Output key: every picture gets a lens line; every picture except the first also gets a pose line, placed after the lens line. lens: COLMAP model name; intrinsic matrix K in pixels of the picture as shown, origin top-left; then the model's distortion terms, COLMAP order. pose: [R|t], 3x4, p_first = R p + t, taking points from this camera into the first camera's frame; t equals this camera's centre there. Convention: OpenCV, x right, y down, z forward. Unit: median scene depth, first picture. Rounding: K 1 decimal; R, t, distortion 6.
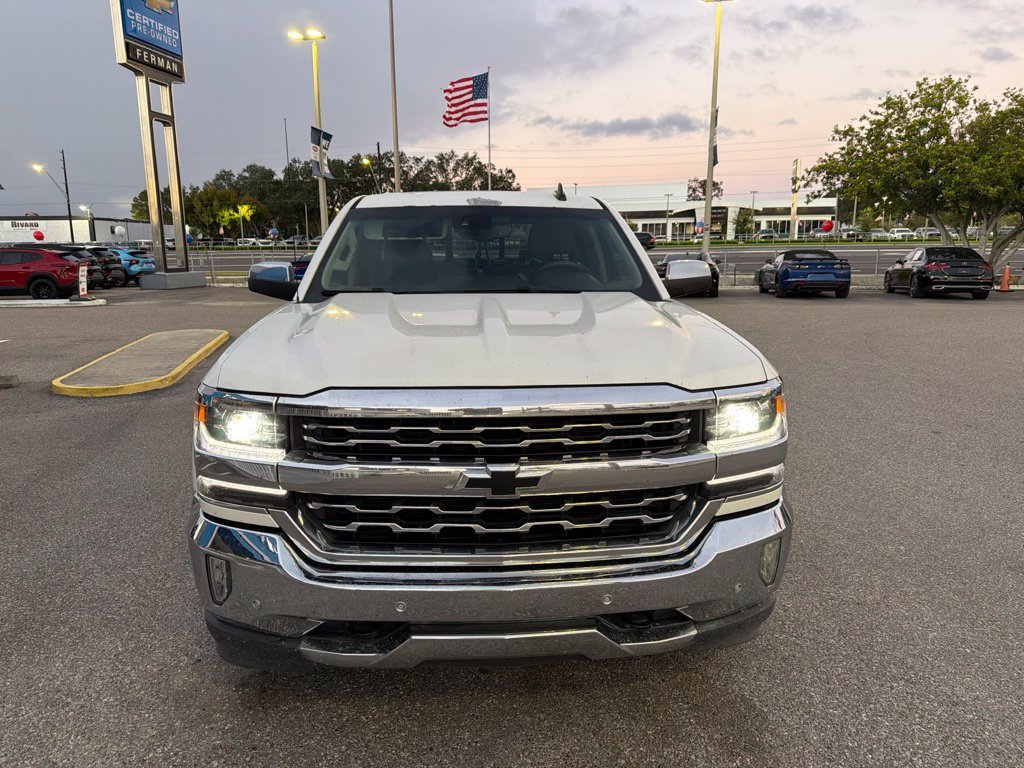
lens RADIAL K [[753.5, 0, 508.4], [0, 753.5, 402.6], [0, 0, 1]] dist [0.038325, -0.042890]
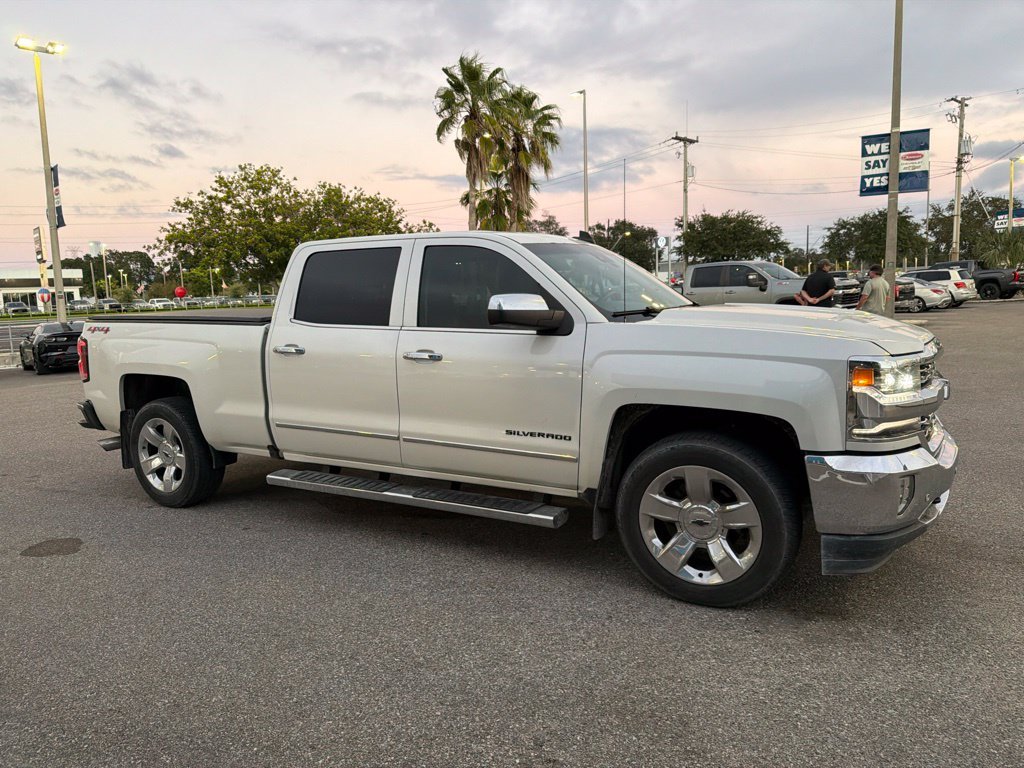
lens RADIAL K [[737.9, 0, 507.2], [0, 737.9, 388.2], [0, 0, 1]] dist [0.089106, -0.120540]
pose [[0.562896, -0.117149, 0.818183, -0.180511], [0.207529, 0.978225, -0.002713, -0.009241], [-0.800050, 0.171323, 0.574951, 0.074352]]
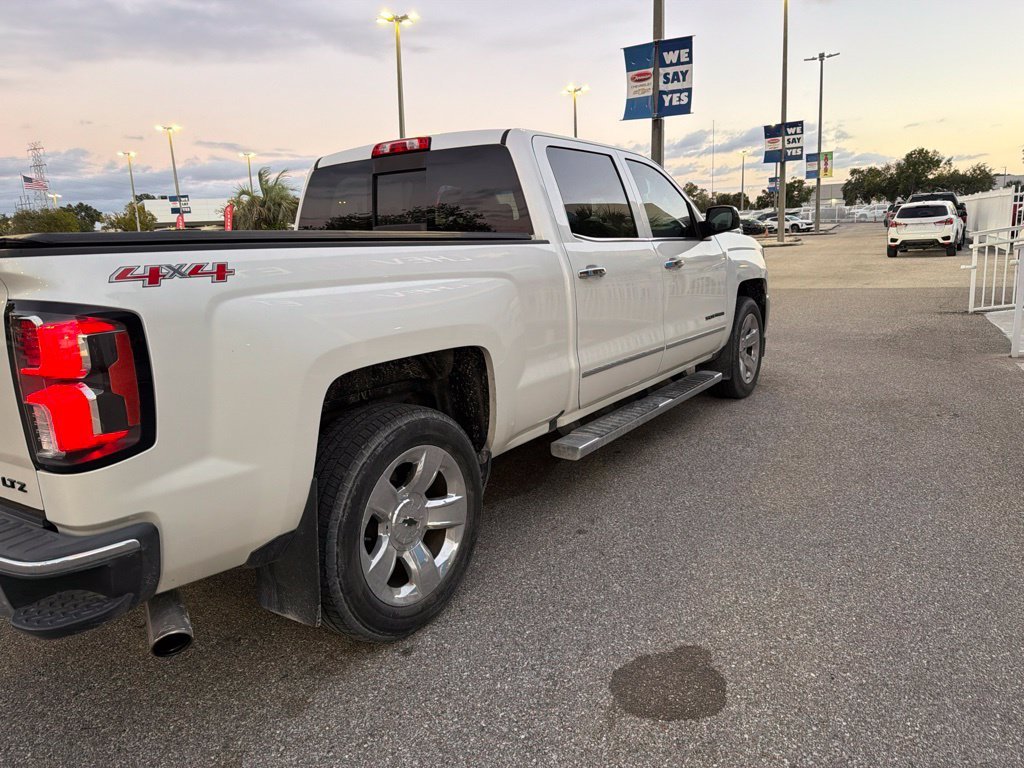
lens RADIAL K [[725.3, 0, 529.5], [0, 725.3, 381.8], [0, 0, 1]] dist [0.069512, -0.083794]
pose [[-0.808924, -0.073185, 0.583340, -0.128979], [0.175580, 0.916866, 0.358508, -0.066021], [-0.561082, 0.392428, -0.728826, 0.353599]]
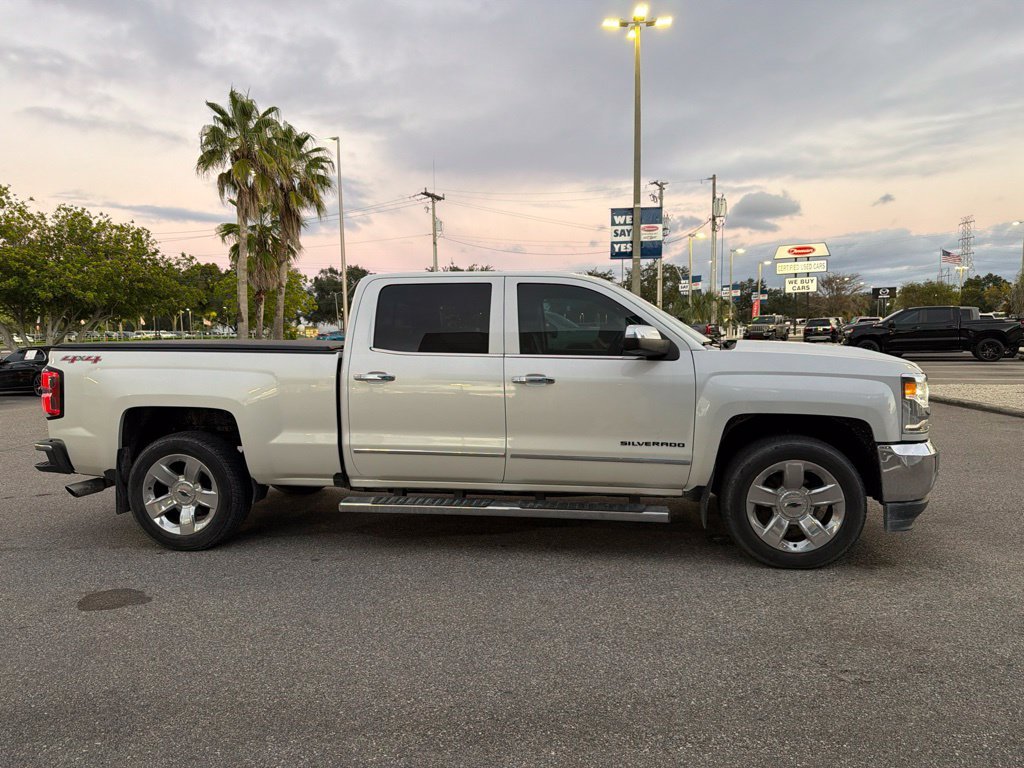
lens RADIAL K [[737.9, 0, 507.2], [0, 737.9, 388.2], [0, 0, 1]] dist [0.089106, -0.120540]
pose [[0.213995, -0.069805, 0.974338, -0.239262], [0.223915, 0.974390, 0.020630, -0.024590], [-0.950825, 0.213754, 0.224145, 0.152030]]
